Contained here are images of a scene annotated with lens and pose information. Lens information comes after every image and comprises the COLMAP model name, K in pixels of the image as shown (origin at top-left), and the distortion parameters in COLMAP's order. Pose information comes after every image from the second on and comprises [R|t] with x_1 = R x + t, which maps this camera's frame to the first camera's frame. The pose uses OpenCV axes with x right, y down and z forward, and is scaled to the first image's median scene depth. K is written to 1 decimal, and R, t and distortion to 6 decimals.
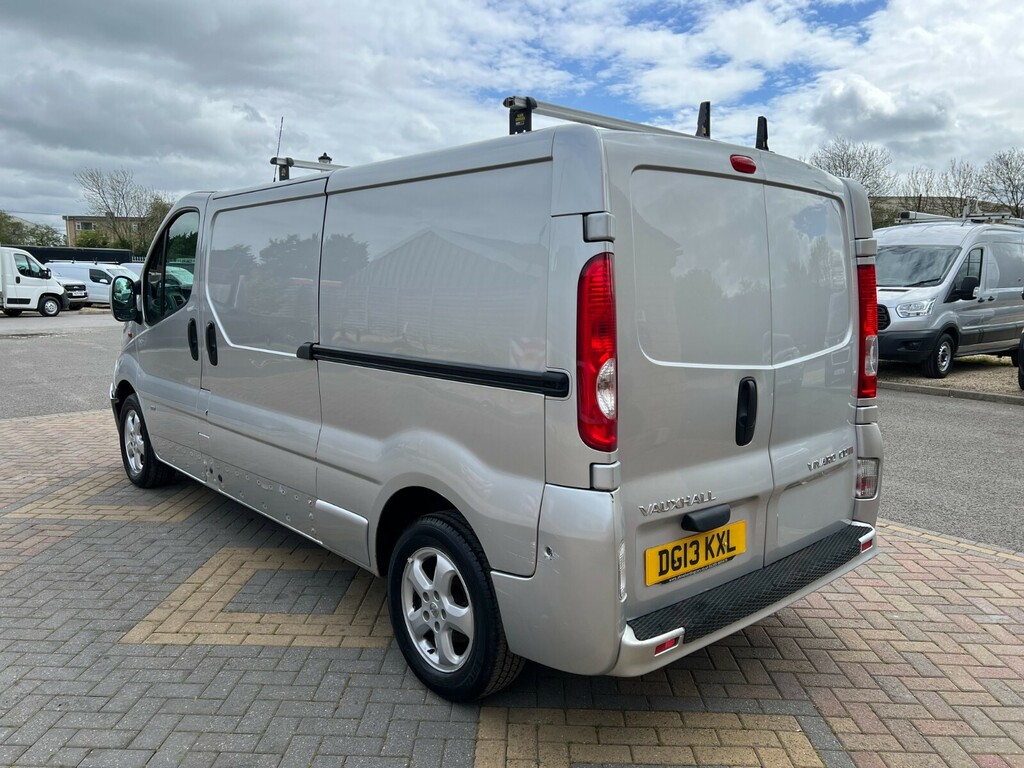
lens RADIAL K [[769.6, 0, 512.0], [0, 769.6, 384.0], [0, 0, 1]] dist [0.039777, -0.029984]
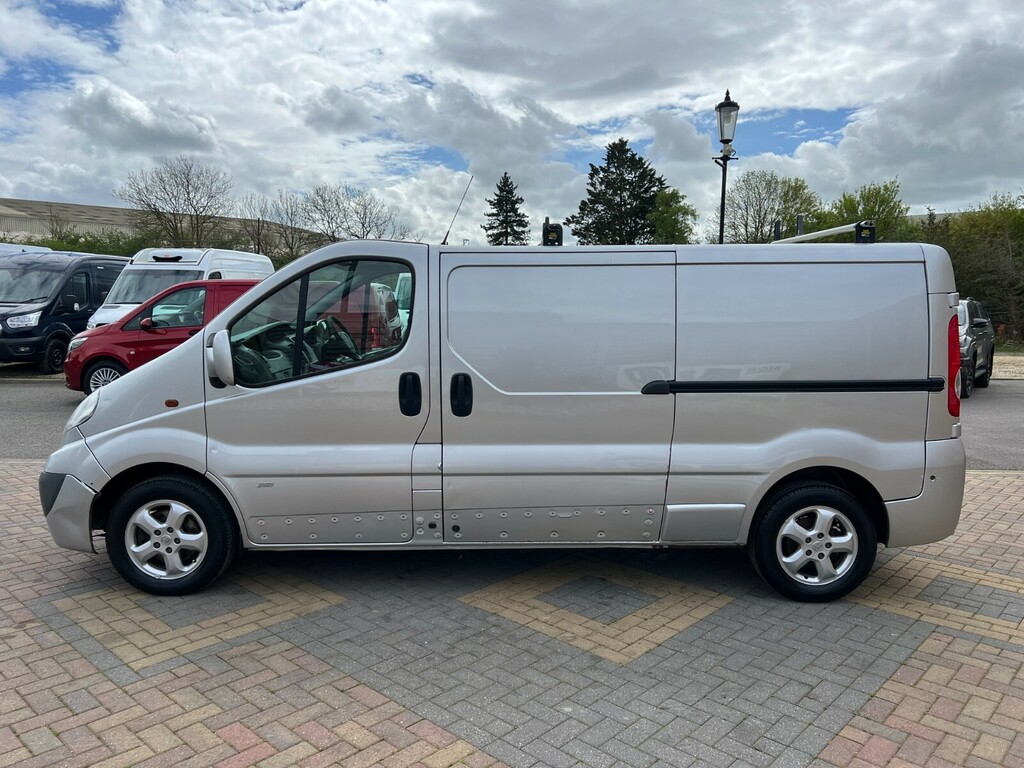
lens RADIAL K [[769.6, 0, 512.0], [0, 769.6, 384.0], [0, 0, 1]] dist [0.039777, -0.029984]
pose [[0.668254, -0.094876, 0.737858, -1.315023], [0.107724, 0.993722, 0.030213, -0.109923], [-0.736092, 0.059295, 0.674279, 0.331181]]
